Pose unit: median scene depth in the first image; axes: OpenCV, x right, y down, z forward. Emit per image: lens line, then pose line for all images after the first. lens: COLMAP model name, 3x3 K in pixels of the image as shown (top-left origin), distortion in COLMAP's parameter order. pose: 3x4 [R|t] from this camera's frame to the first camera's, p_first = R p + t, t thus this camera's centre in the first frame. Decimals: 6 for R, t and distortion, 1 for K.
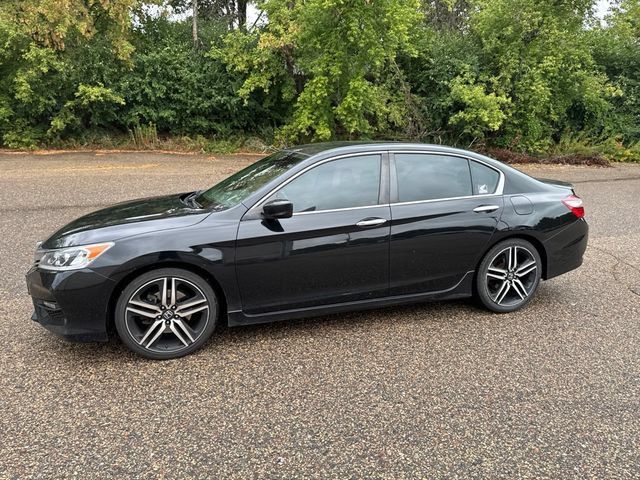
lens RADIAL K [[461.0, 0, 319.3], [0, 461.0, 242.2], [0, 0, 1]] dist [0.034078, -0.049164]
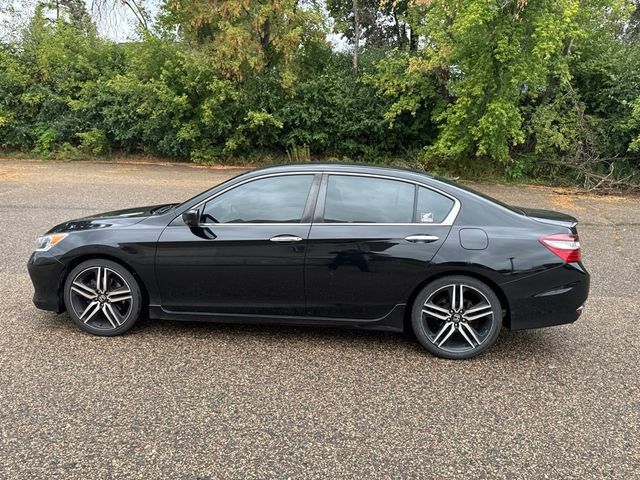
lens RADIAL K [[461.0, 0, 314.1], [0, 461.0, 241.9], [0, 0, 1]] dist [0.034078, -0.049164]
pose [[0.915258, 0.096666, -0.391099, 0.135032], [-0.115109, 0.993065, -0.023929, -0.004893], [0.386073, 0.066920, 0.920038, 0.021308]]
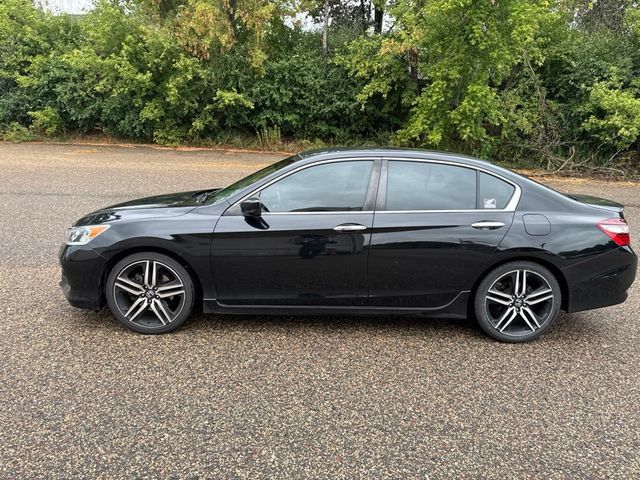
lens RADIAL K [[461.0, 0, 319.4], [0, 461.0, 239.0], [0, 0, 1]] dist [0.034078, -0.049164]
pose [[0.954466, 0.091485, -0.283947, 0.078928], [-0.096261, 0.995352, -0.002883, -0.002540], [0.282363, 0.030085, 0.958836, 0.008606]]
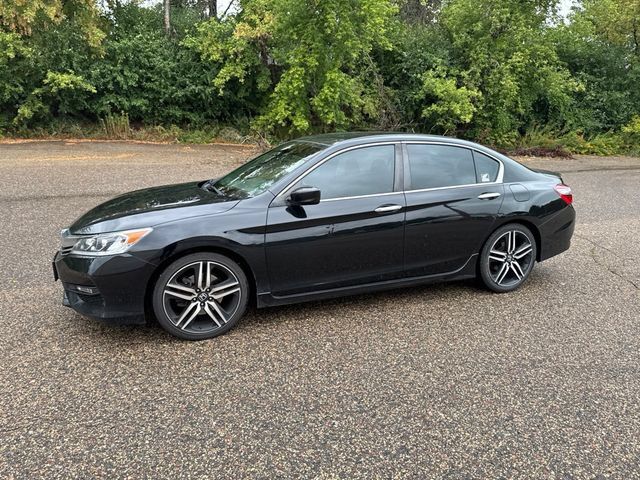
lens RADIAL K [[461.0, 0, 319.4], [0, 461.0, 239.9], [0, 0, 1]] dist [0.034078, -0.049164]
pose [[0.997281, -0.008582, 0.073194, -0.029714], [0.007592, 0.999876, 0.013801, 0.003184], [-0.073304, -0.013208, 0.997222, -0.012690]]
